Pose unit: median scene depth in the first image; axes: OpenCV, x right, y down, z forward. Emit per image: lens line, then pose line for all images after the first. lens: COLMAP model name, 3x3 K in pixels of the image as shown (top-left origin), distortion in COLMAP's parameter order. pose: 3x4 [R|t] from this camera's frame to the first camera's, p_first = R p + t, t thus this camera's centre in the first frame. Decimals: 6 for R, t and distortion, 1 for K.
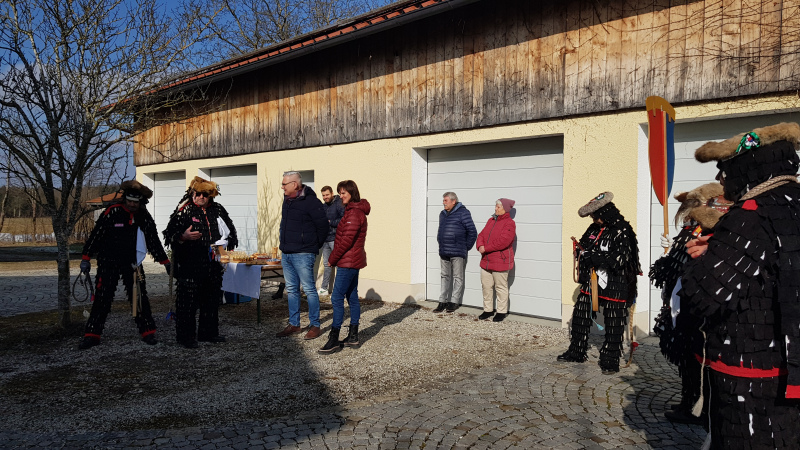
lens RADIAL K [[620.5, 0, 404.5], [0, 620.5, 218.7], [0, 0, 1]] dist [0.075843, -0.122311]
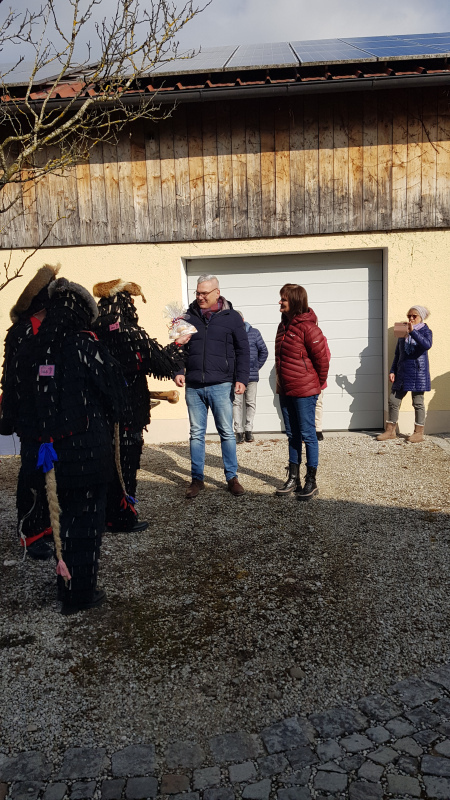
lens RADIAL K [[620.5, 0, 233.7], [0, 620.5, 414.3], [0, 0, 1]] dist [0.075843, -0.122311]
pose [[0.739280, -0.117239, 0.663114, -0.629419], [0.051029, 0.991650, 0.118434, 0.001368], [-0.671461, -0.053718, 0.739090, 0.381577]]
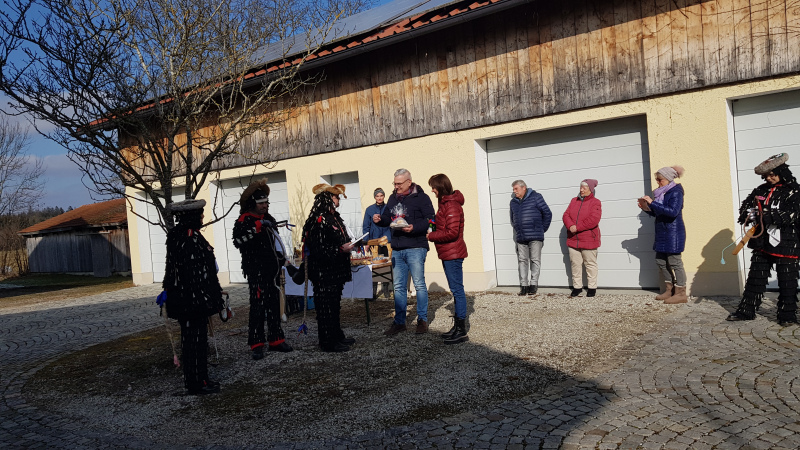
lens RADIAL K [[620.5, 0, 406.1], [0, 620.5, 214.2], [0, 0, 1]] dist [0.075843, -0.122311]
pose [[0.986744, -0.092118, 0.133606, -0.301242], [0.092878, 0.995677, 0.000549, -0.002518], [-0.133079, 0.011868, 0.991034, -0.007303]]
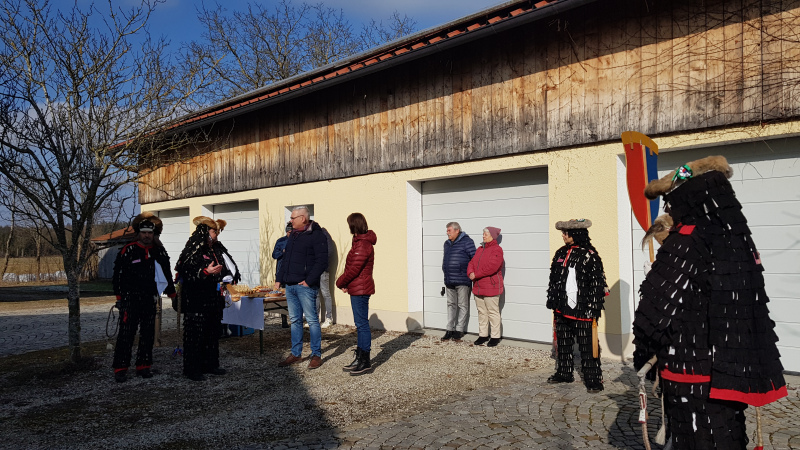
lens RADIAL K [[620.5, 0, 407.2], [0, 620.5, 217.2], [0, 0, 1]] dist [0.075843, -0.122311]
pose [[0.999694, -0.024726, -0.000058, 0.013892], [0.024692, 0.998425, -0.050385, -0.001110], [0.001304, 0.050368, 0.998730, -0.047622]]
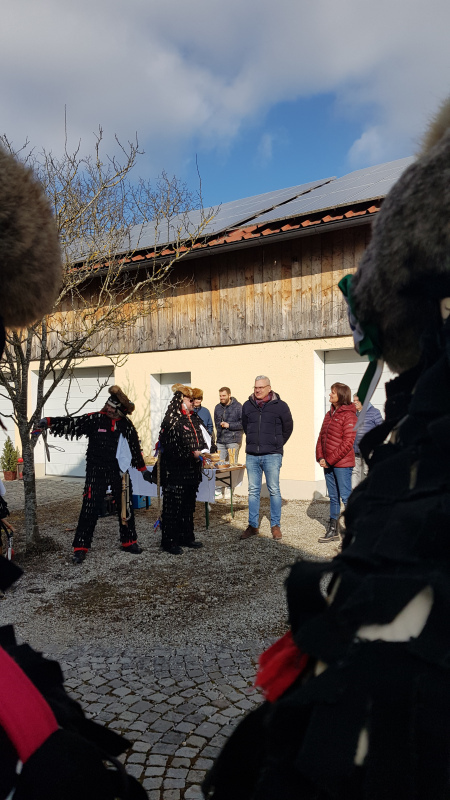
lens RADIAL K [[620.5, 0, 230.6], [0, 620.5, 418.3], [0, 0, 1]] dist [0.075843, -0.122311]
pose [[0.981843, -0.029063, 0.187454, -0.392734], [0.027189, 0.999551, 0.012561, -0.020660], [-0.187735, -0.007236, 0.982193, 0.001058]]
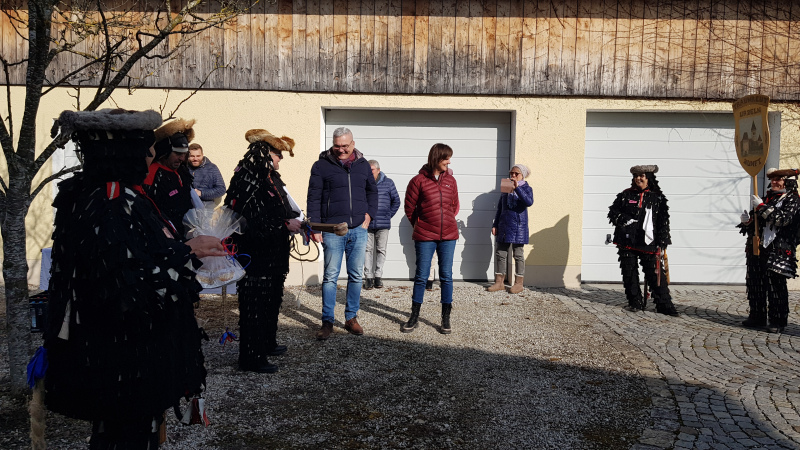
lens RADIAL K [[620.5, 0, 406.2], [0, 620.5, 211.6], [0, 0, 1]] dist [0.075843, -0.122311]
pose [[0.687904, -0.027241, 0.725290, -0.660154], [-0.002226, 0.999211, 0.039641, -0.000936], [-0.725798, -0.028884, 0.687301, 0.368754]]
